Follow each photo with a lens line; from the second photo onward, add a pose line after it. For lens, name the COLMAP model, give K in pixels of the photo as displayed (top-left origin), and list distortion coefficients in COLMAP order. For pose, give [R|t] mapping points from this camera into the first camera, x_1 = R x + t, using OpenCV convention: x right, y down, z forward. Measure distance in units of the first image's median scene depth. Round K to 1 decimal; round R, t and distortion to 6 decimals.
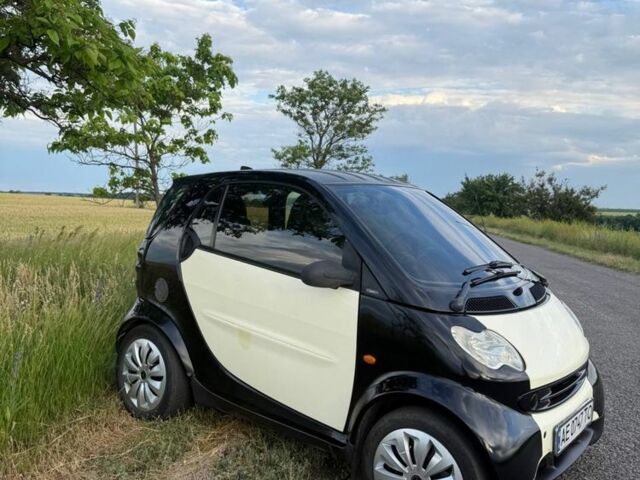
lens RADIAL K [[587.0, 0, 320.0], [0, 587.0, 240.0], [0, 0, 1]] dist [0.232854, -0.416893]
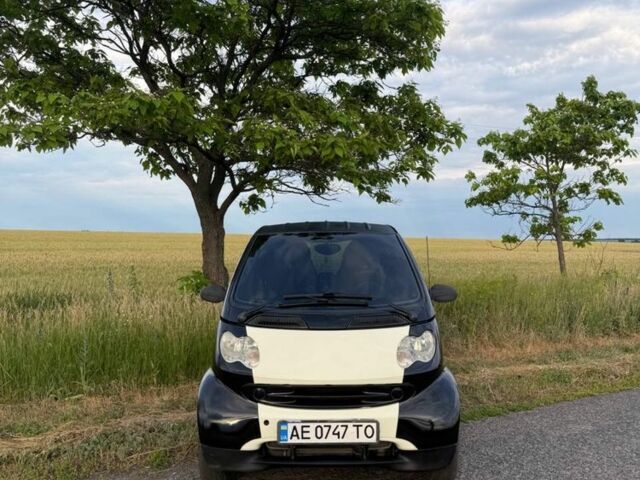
lens RADIAL K [[587.0, 0, 320.0], [0, 587.0, 240.0], [0, 0, 1]] dist [0.232854, -0.416893]
pose [[0.631912, -0.025566, -0.774618, 0.251265], [-0.034853, 0.997507, -0.061354, 0.000894], [0.774256, 0.065768, 0.629446, 0.043850]]
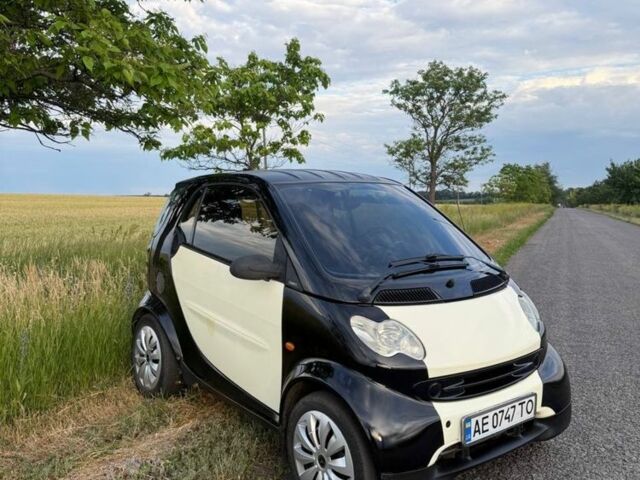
lens RADIAL K [[587.0, 0, 320.0], [0, 587.0, 240.0], [0, 0, 1]] dist [0.232854, -0.416893]
pose [[0.975272, -0.013900, -0.220571, 0.067277], [0.015524, 0.999864, 0.005628, 0.000602], [0.220463, -0.008913, 0.975355, -0.005465]]
